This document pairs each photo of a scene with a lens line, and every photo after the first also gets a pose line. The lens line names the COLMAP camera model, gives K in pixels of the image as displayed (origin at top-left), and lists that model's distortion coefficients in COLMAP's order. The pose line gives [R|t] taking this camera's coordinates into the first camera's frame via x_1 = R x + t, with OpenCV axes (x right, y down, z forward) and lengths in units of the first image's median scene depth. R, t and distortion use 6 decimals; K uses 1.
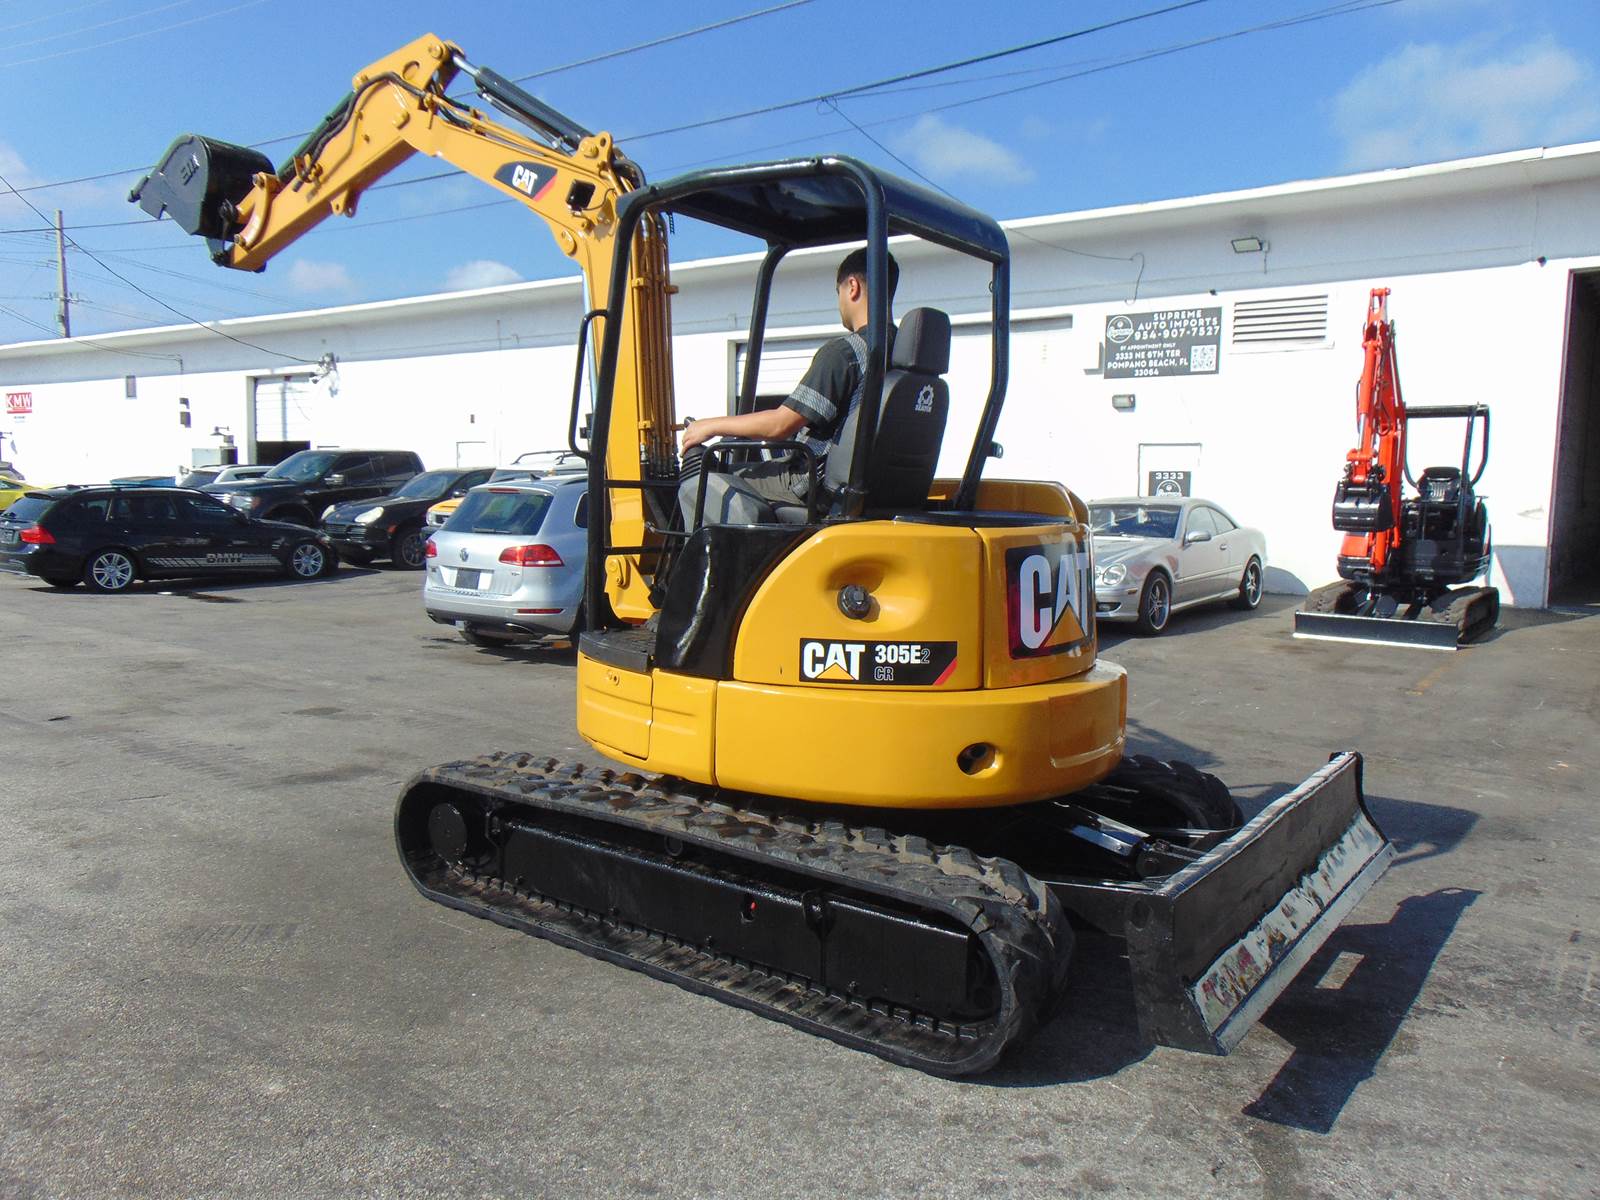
lens RADIAL K [[1205.4, 0, 798.4], [0, 1205.4, 602.7], [0, 0, 1]] dist [-0.023334, 0.054418]
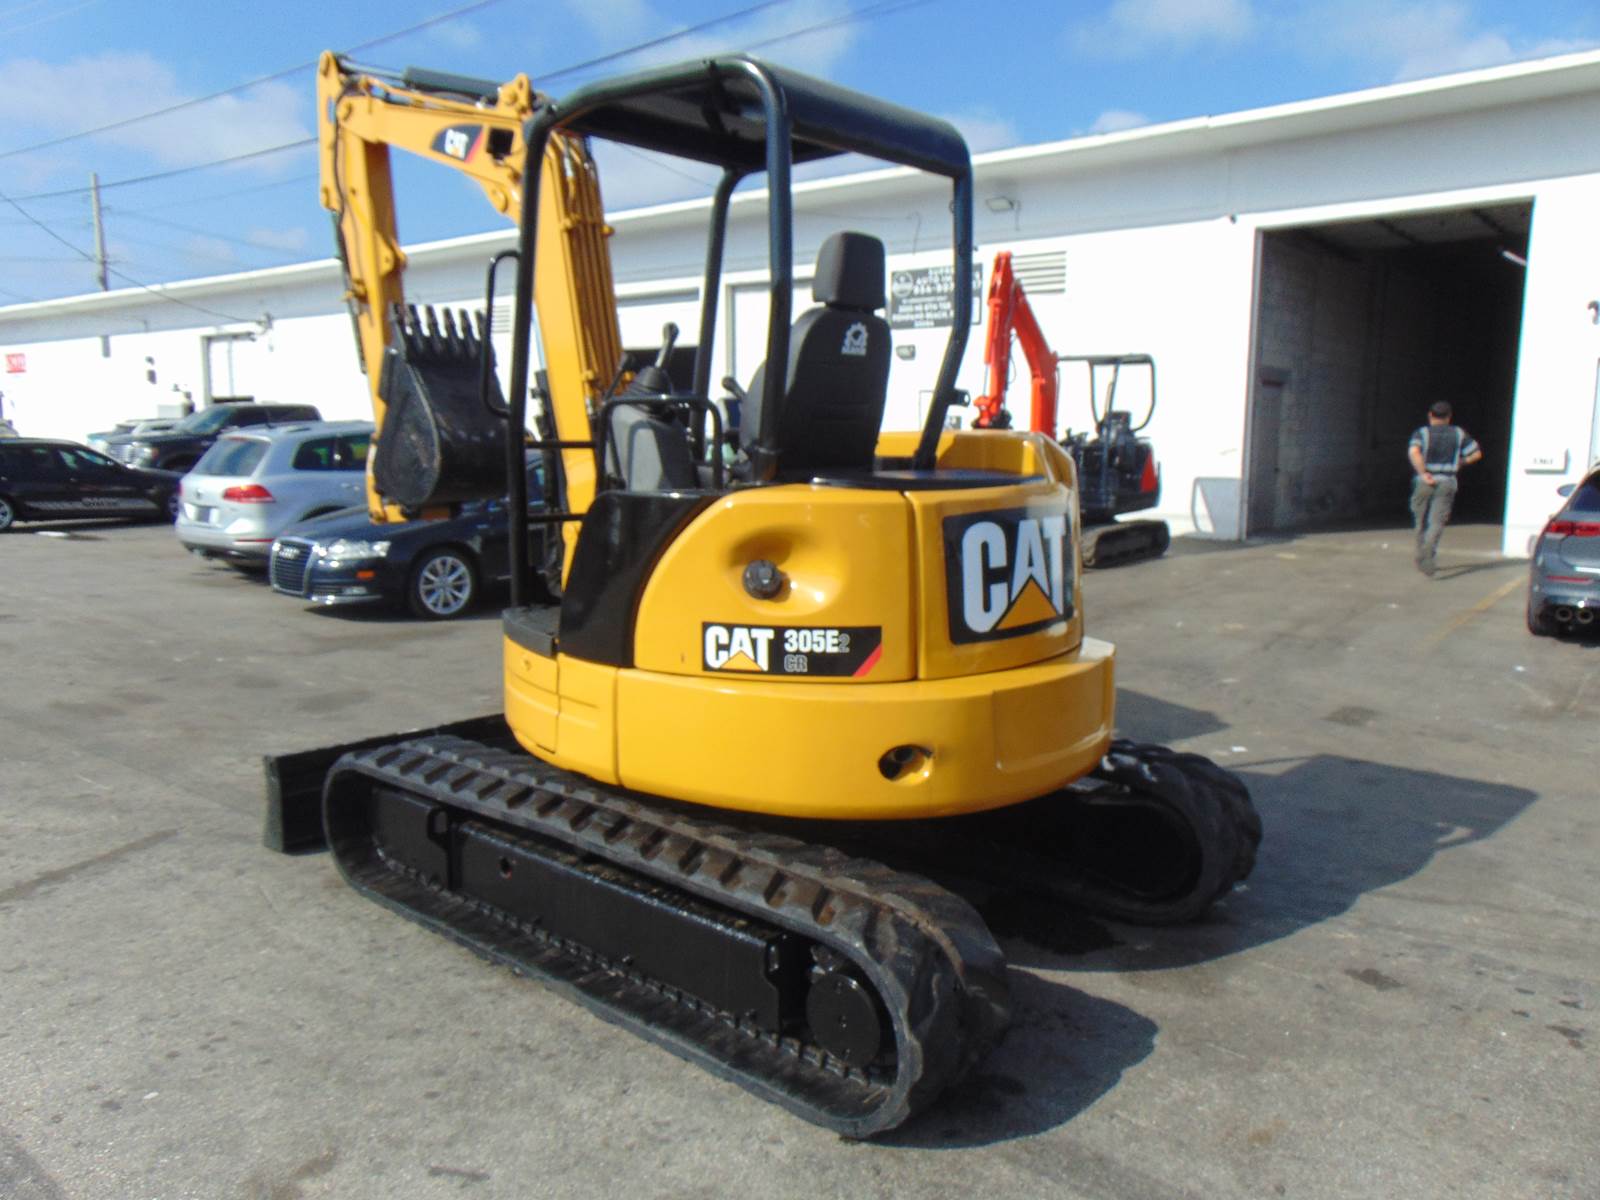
lens RADIAL K [[1205.8, 0, 803.4], [0, 1205.8, 603.4], [0, 0, 1]] dist [-0.020222, 0.051100]
pose [[0.998866, -0.002110, -0.047573, 0.319210], [0.004100, 0.999118, 0.041783, 0.017508], [0.047443, -0.041930, 0.997993, -0.127077]]
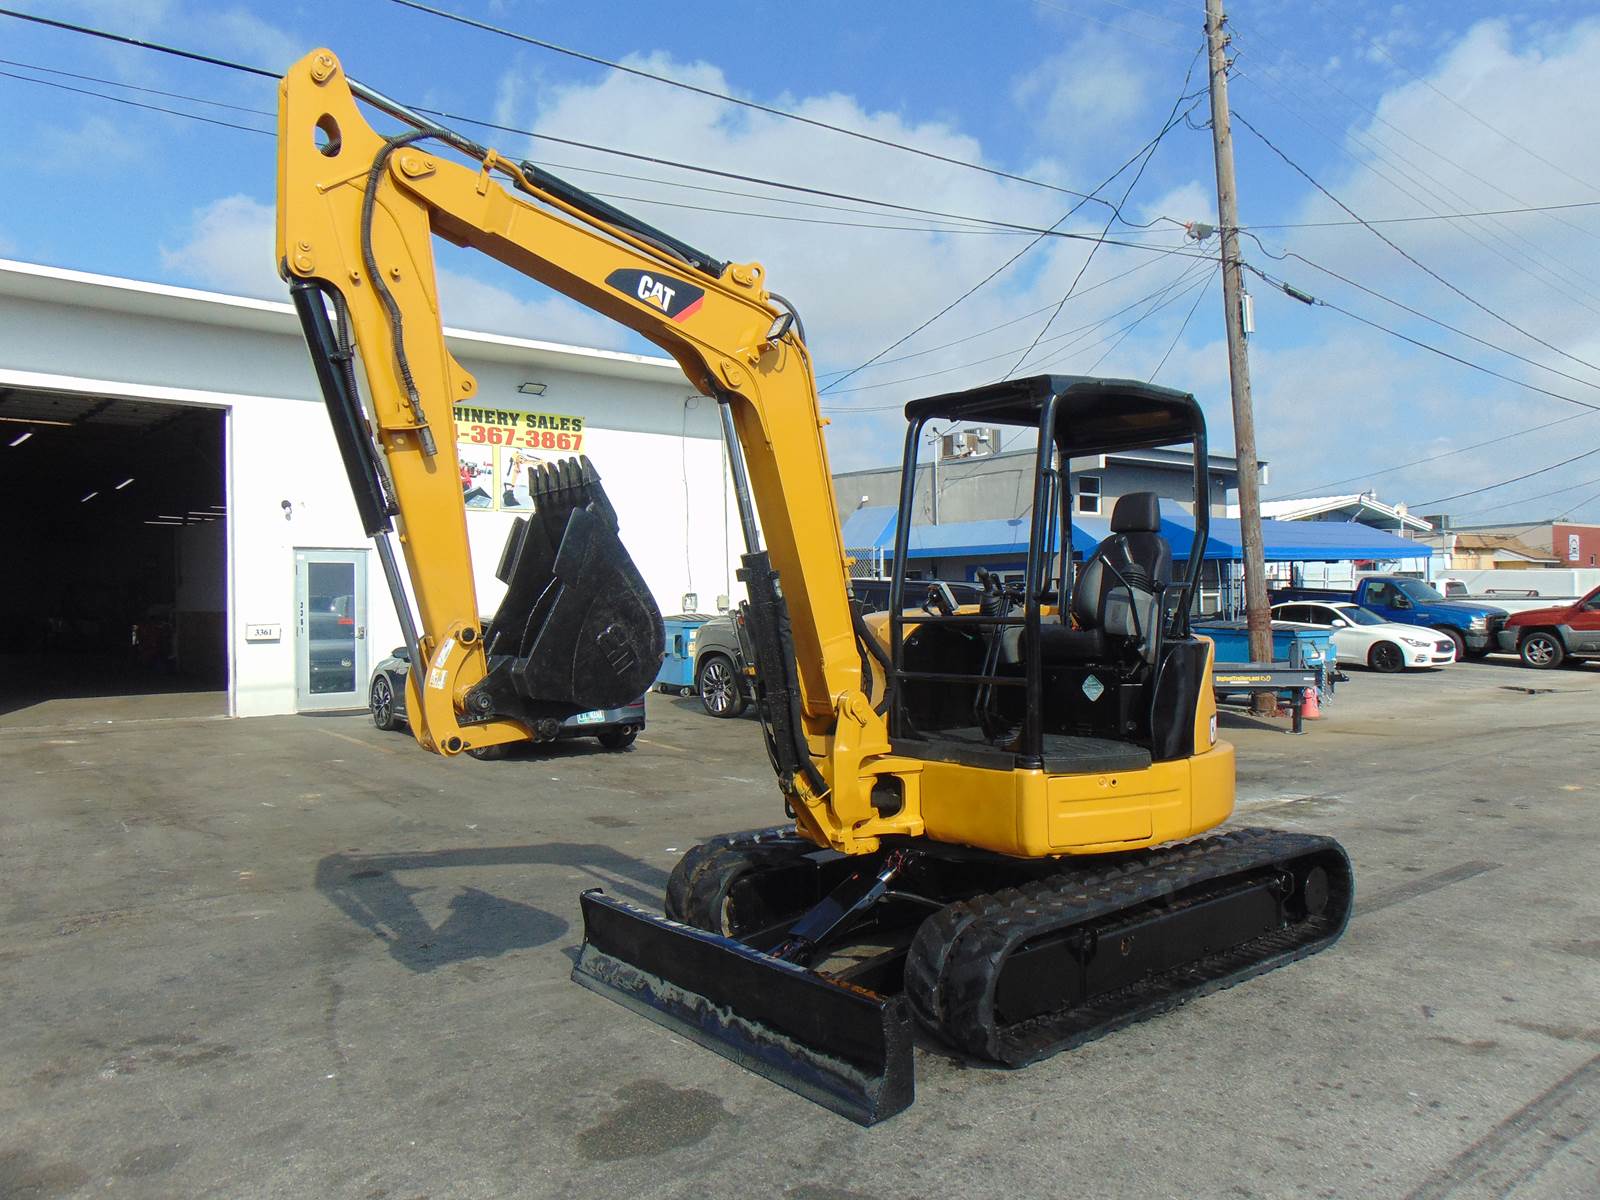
lens RADIAL K [[1192.2, 0, 806.9], [0, 1192.2, 601.9], [0, 0, 1]] dist [-0.008329, 0.040508]
pose [[0.198942, -0.014271, 0.979907, -0.168546], [0.106235, 0.994316, -0.007087, -0.023411], [-0.974236, 0.105511, 0.199327, 0.181727]]
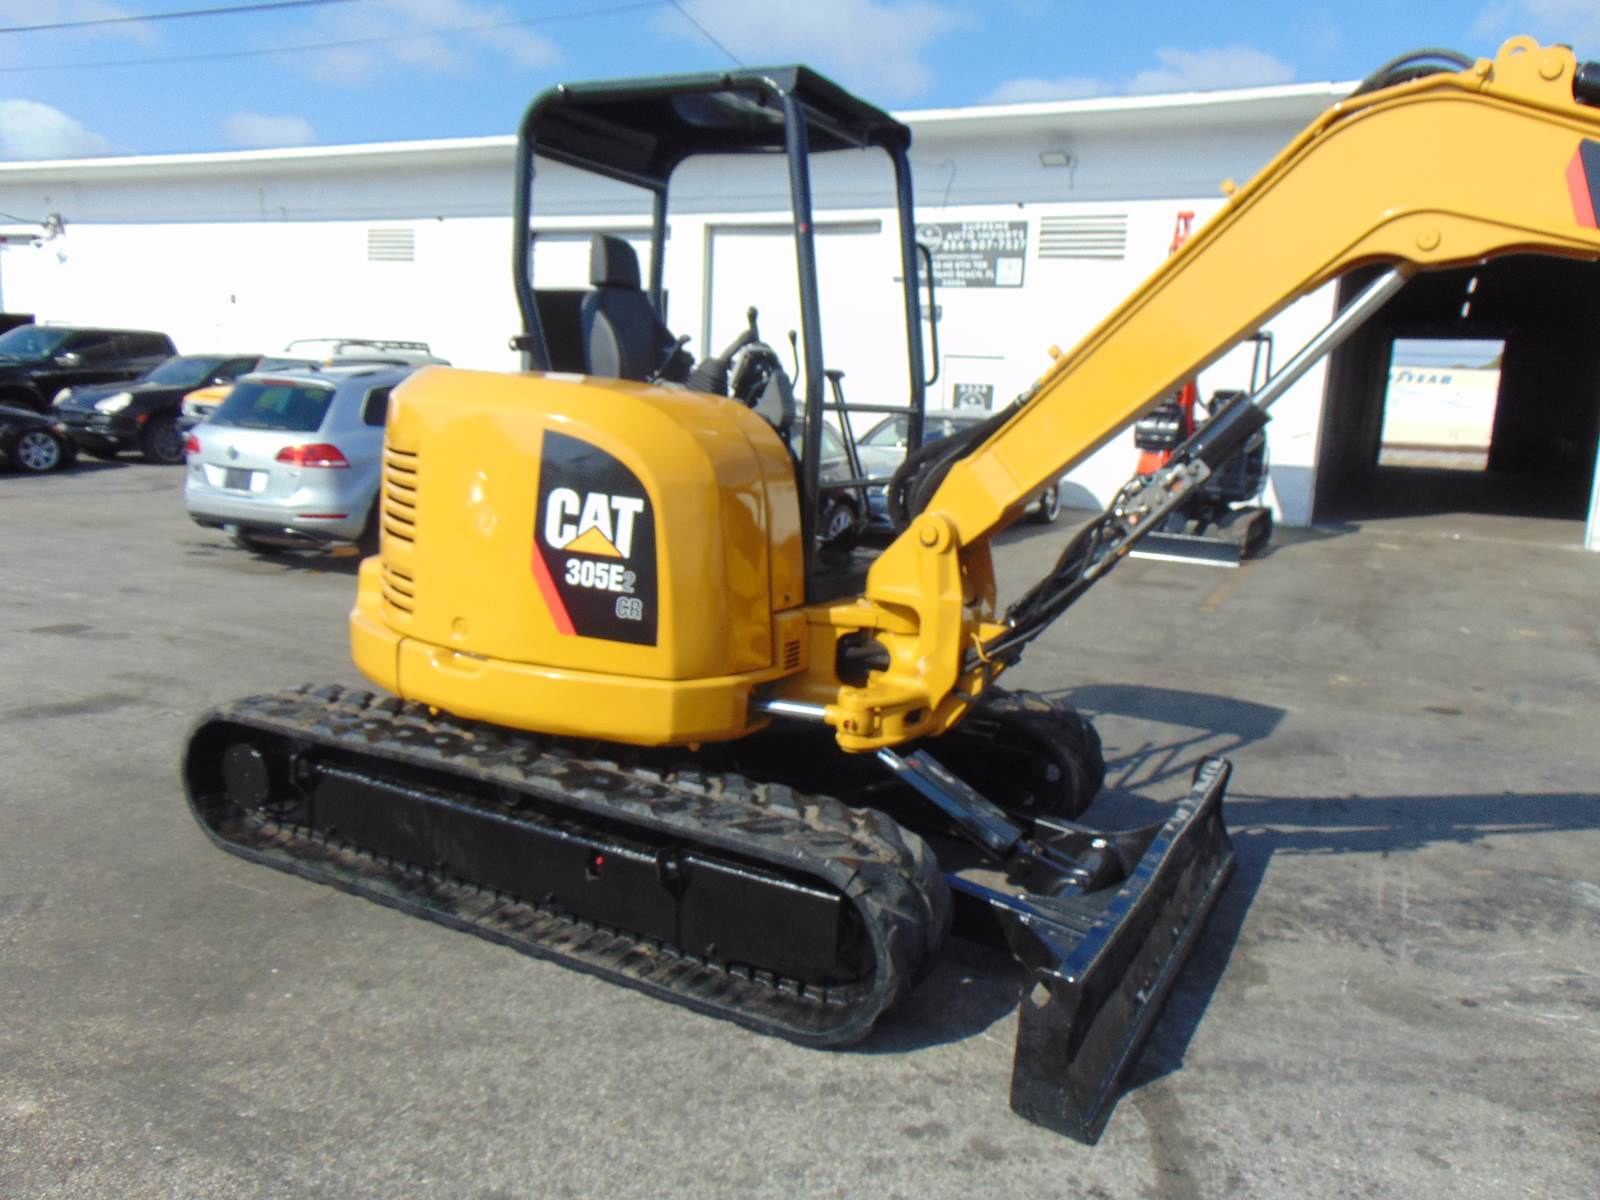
lens RADIAL K [[1202.4, 0, 802.5], [0, 1202.4, 604.6], [0, 0, 1]] dist [-0.028419, 0.066489]
pose [[0.984229, 0.002036, 0.176886, -0.014172], [-0.016542, 0.996612, 0.080571, -0.004755], [-0.176123, -0.082226, 0.980928, 0.029948]]
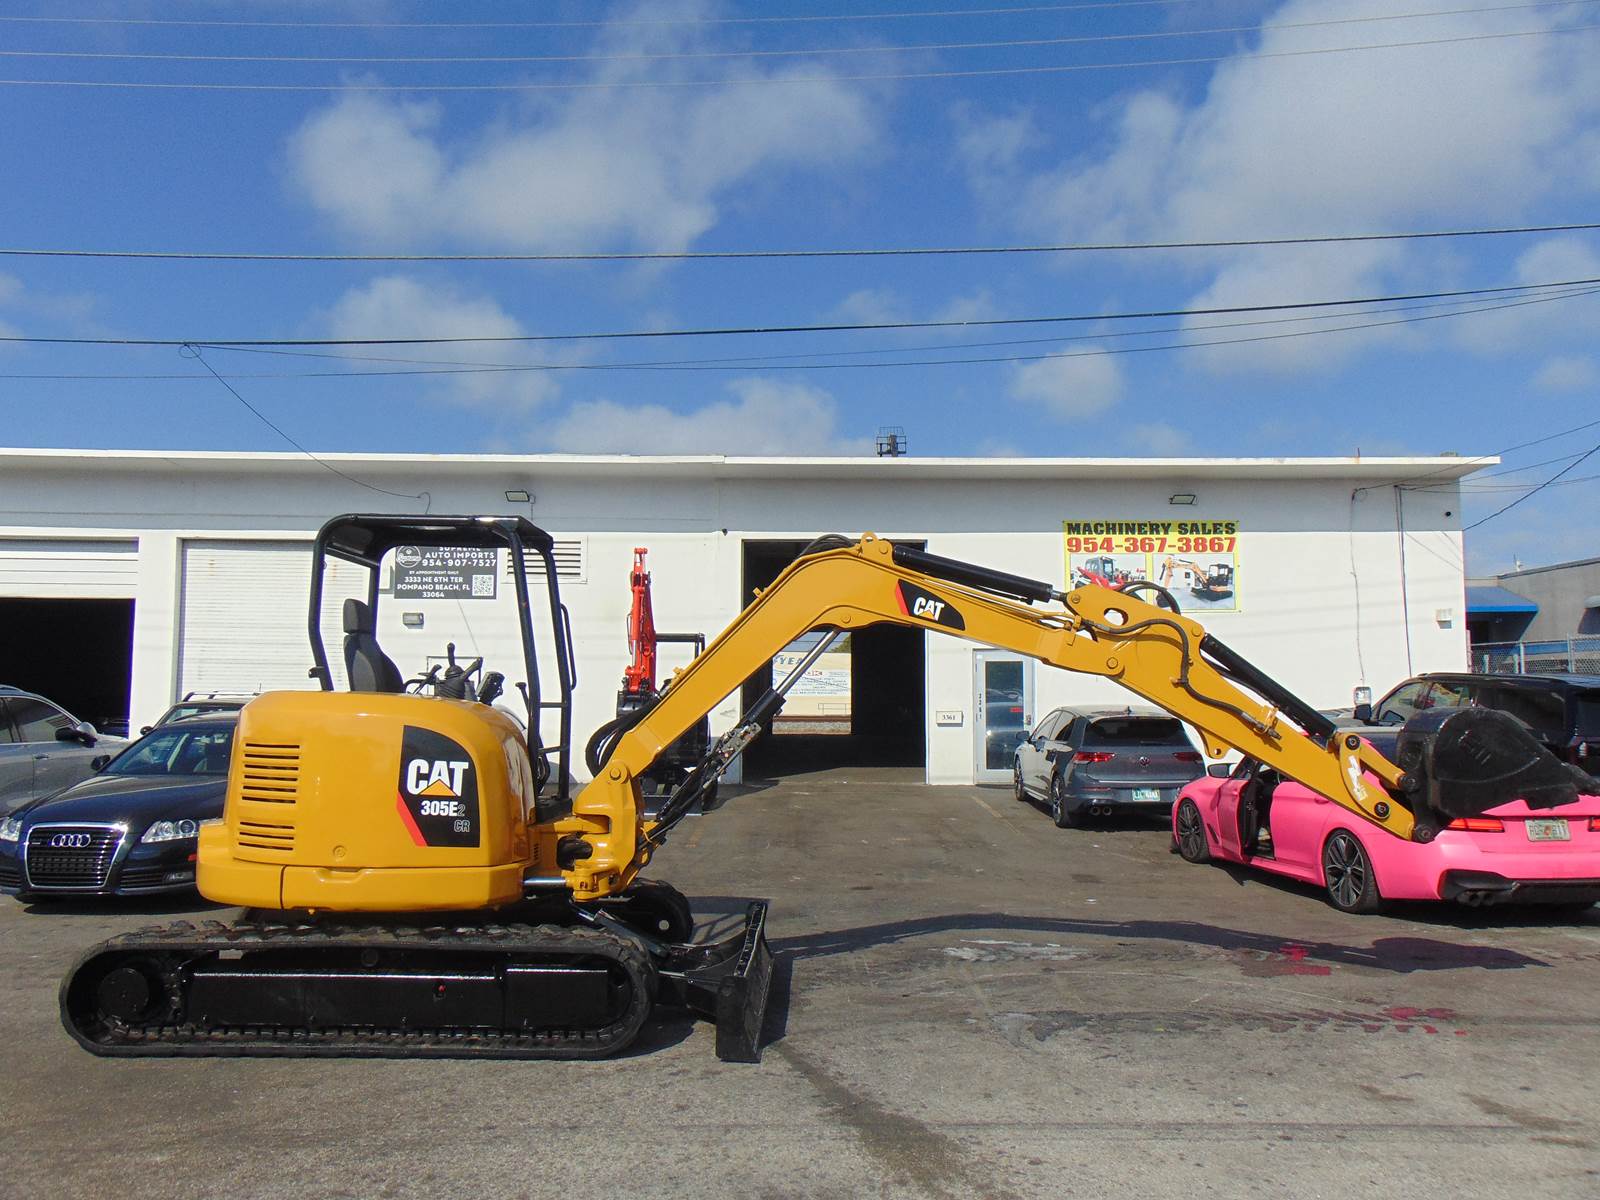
lens RADIAL K [[1214.5, 0, 804.4], [0, 1214.5, 604.9], [0, 0, 1]] dist [-0.038188, 0.084415]
pose [[0.791435, 0.036726, 0.610149, -0.183344], [0.065398, 0.987376, -0.144262, 0.009818], [-0.607744, 0.154076, 0.779043, -0.150583]]
